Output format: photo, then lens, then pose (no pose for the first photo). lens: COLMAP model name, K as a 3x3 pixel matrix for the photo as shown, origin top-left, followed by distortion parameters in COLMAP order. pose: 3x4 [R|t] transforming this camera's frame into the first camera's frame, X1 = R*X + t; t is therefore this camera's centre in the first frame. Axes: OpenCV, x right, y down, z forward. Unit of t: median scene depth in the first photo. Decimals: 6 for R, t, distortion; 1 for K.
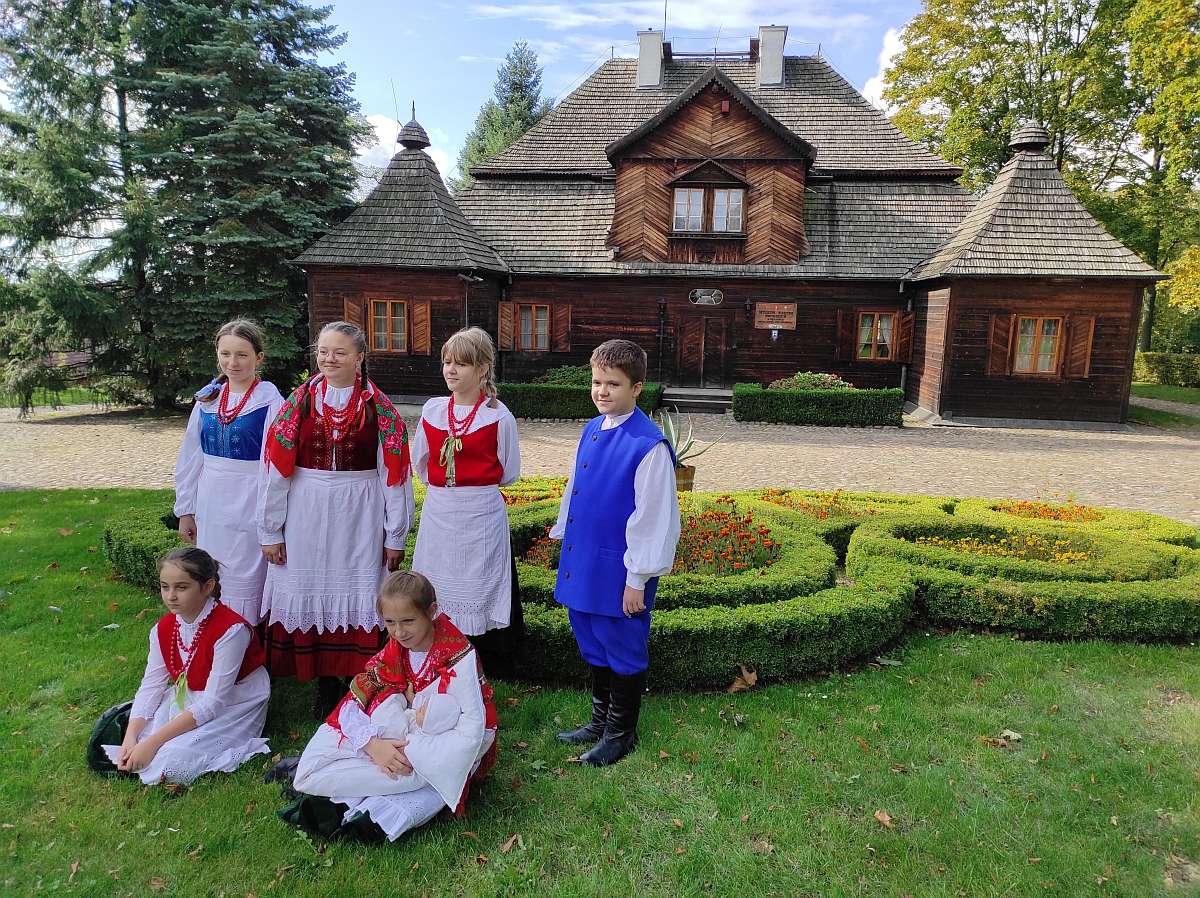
lens RADIAL K [[881.7, 0, 598.6], [0, 881.7, 452.8], [0, 0, 1]] dist [0.053365, -0.034438]
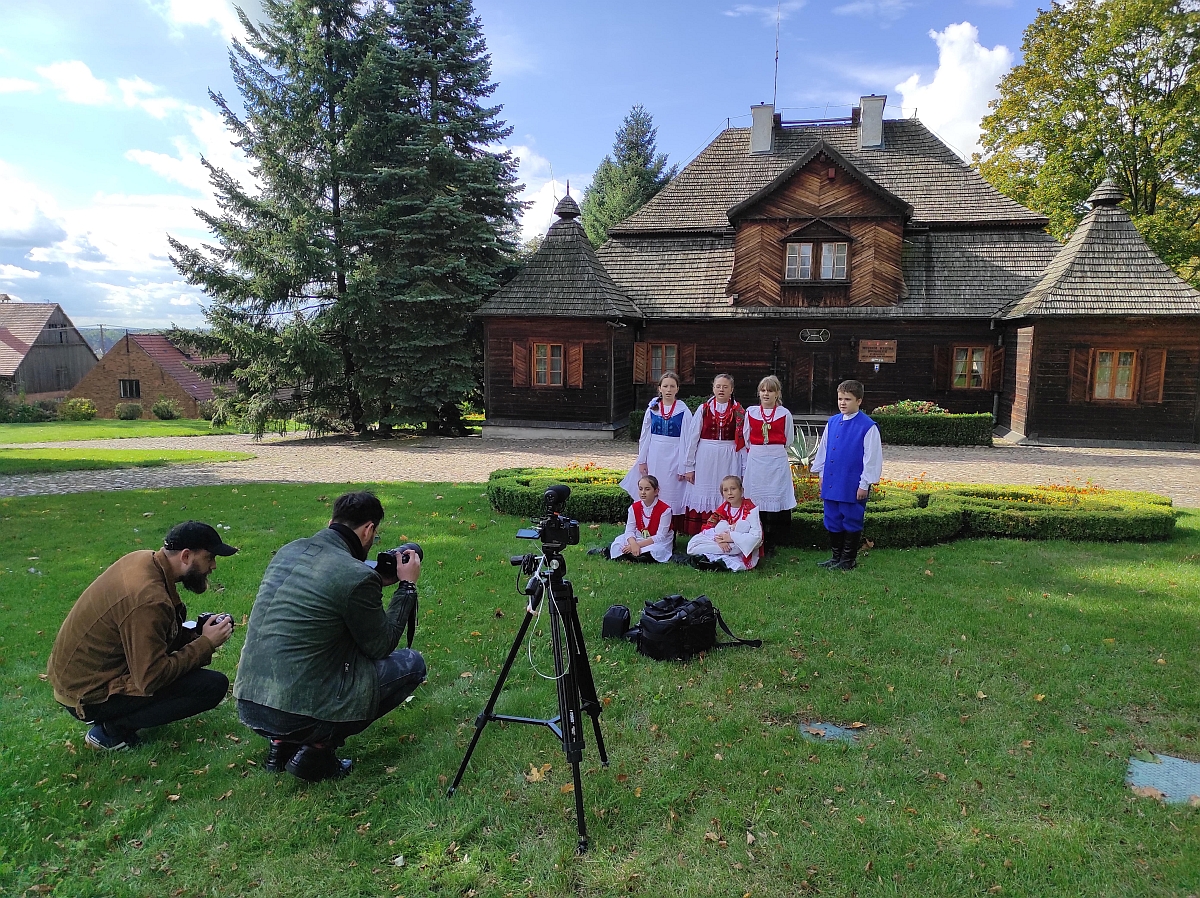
lens RADIAL K [[881.7, 0, 597.0], [0, 881.7, 453.3], [0, 0, 1]] dist [0.053365, -0.034438]
pose [[0.994198, -0.000411, -0.107564, -0.037494], [-0.003415, 0.999368, -0.035376, 0.019089], [0.107511, 0.035538, 0.993569, -0.175158]]
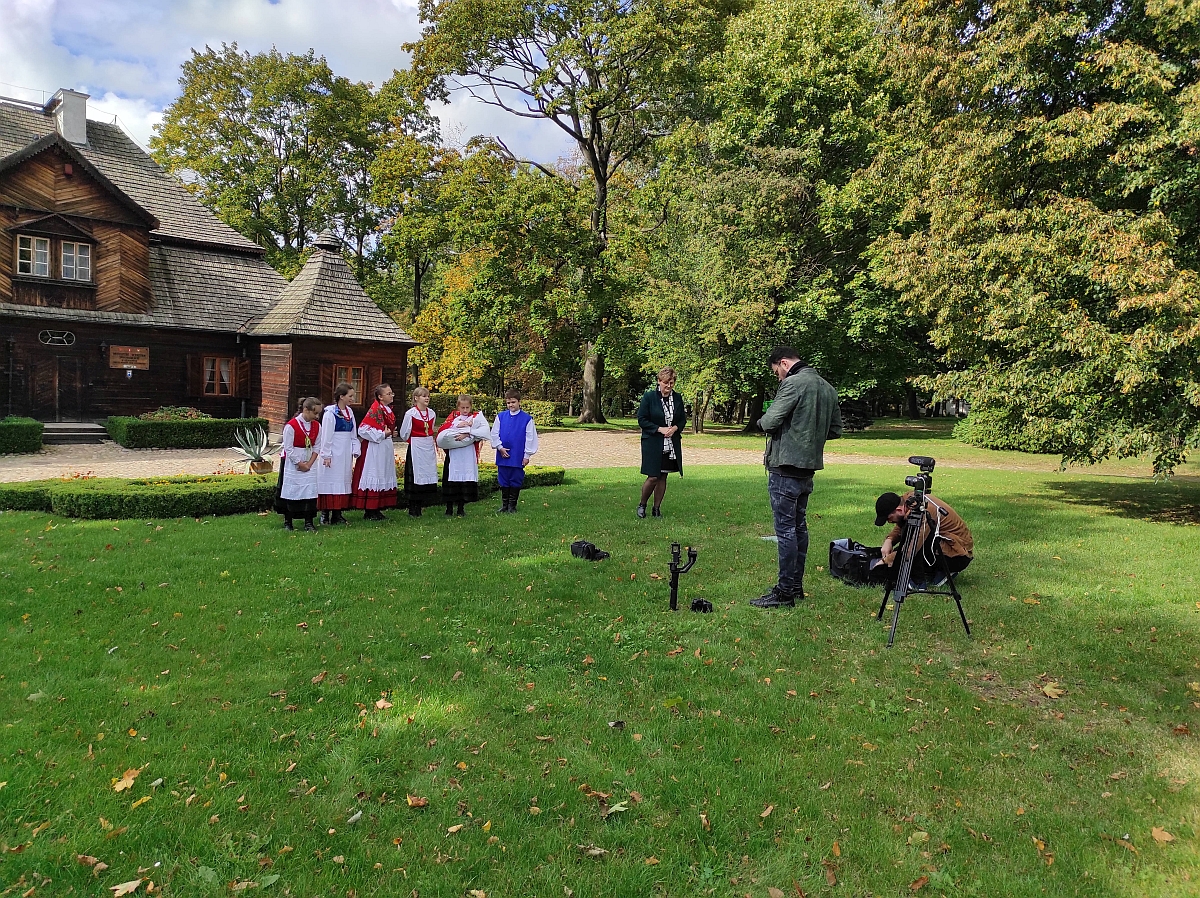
lens RADIAL K [[881.7, 0, 596.9], [0, 881.7, 455.2], [0, 0, 1]] dist [0.053365, -0.034438]
pose [[0.656240, -0.055968, 0.752474, -0.285741], [0.084249, 0.996445, 0.000639, 0.021651], [-0.749834, 0.062976, 0.658622, -0.210243]]
